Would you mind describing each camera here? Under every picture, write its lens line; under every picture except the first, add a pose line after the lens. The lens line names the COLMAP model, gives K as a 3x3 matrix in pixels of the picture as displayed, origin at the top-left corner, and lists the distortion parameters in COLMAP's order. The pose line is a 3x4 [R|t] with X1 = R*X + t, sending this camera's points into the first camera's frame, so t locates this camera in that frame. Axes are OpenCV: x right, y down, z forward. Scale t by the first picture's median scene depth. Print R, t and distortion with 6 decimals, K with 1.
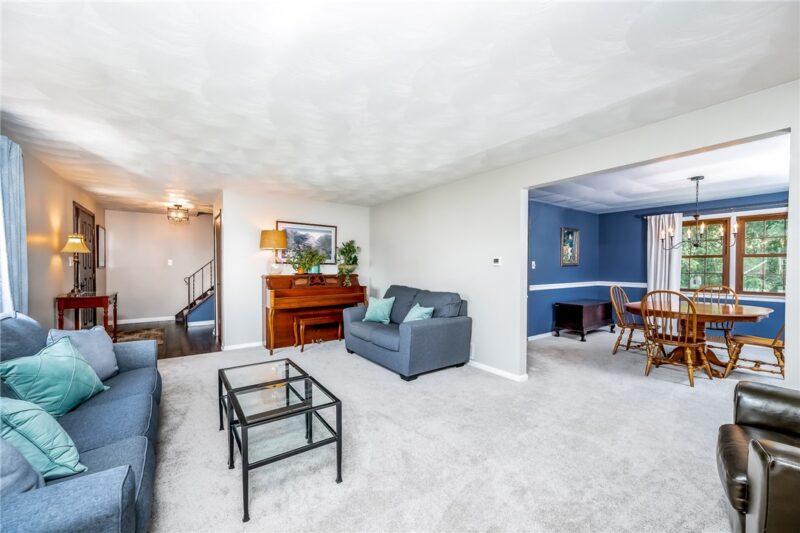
lens RADIAL K [[328.9, 0, 400.0], [0, 328.9, 266.5], [0, 0, 1]] dist [0.001340, 0.000149]
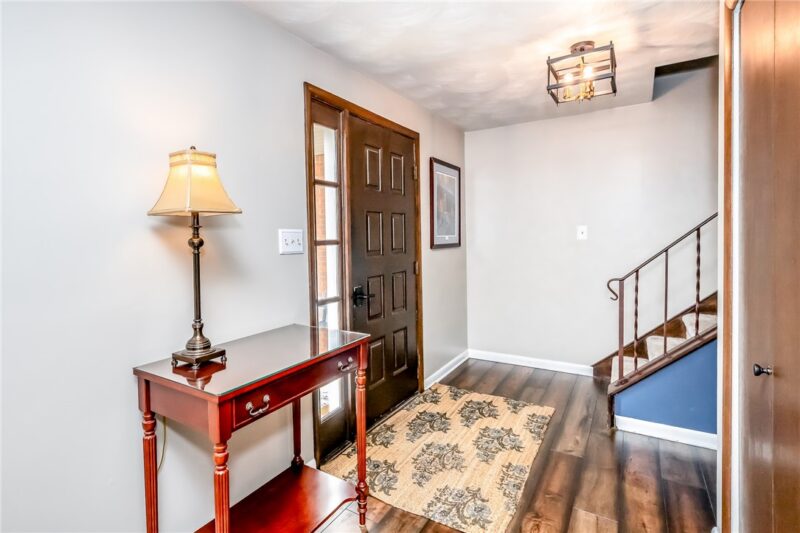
lens RADIAL K [[387.6, 0, 397.8], [0, 387.6, 263.8], [0, 0, 1]] dist [0.000708, 0.000079]
pose [[0.415245, 0.048359, -0.908423, -0.472245], [0.026805, 0.997502, 0.065354, -0.014358], [0.909315, -0.051488, 0.412912, 0.784964]]
